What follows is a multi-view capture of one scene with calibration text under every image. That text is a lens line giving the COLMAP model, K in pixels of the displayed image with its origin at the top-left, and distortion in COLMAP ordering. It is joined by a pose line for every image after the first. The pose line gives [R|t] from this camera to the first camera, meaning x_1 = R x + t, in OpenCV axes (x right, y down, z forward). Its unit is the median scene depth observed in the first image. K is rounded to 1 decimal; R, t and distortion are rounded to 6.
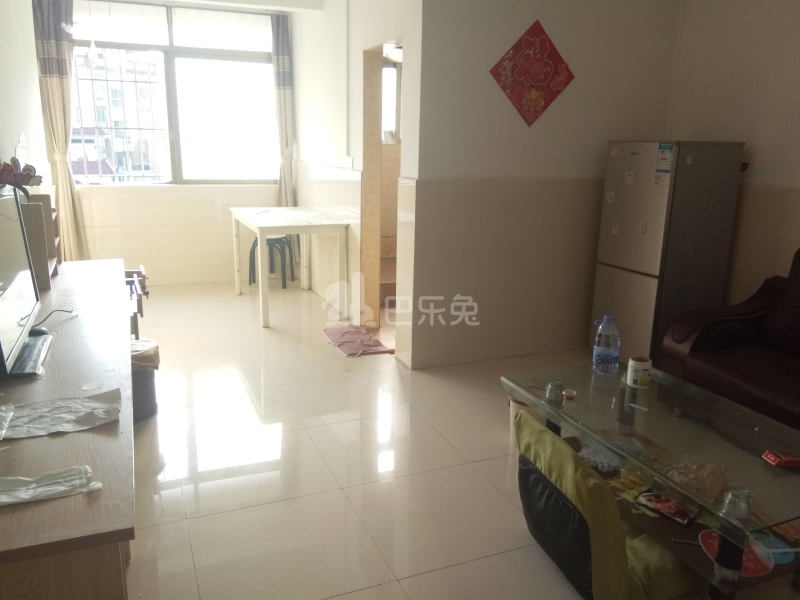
lens RADIAL K [[647.0, 0, 400.0], [0, 647.0, 300.0], [0, 0, 1]] dist [0.070249, 0.000059]
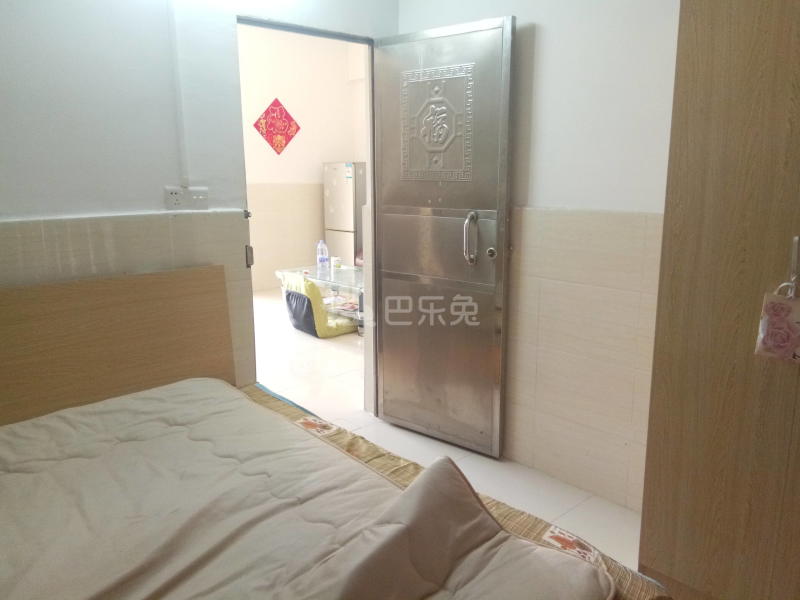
lens RADIAL K [[647.0, 0, 400.0], [0, 647.0, 300.0], [0, 0, 1]] dist [0.070249, 0.000059]
pose [[0.938557, -0.090980, 0.332918, -0.126010], [0.105002, 0.994174, -0.024333, 0.217186], [-0.328764, 0.057795, 0.942642, -0.804890]]
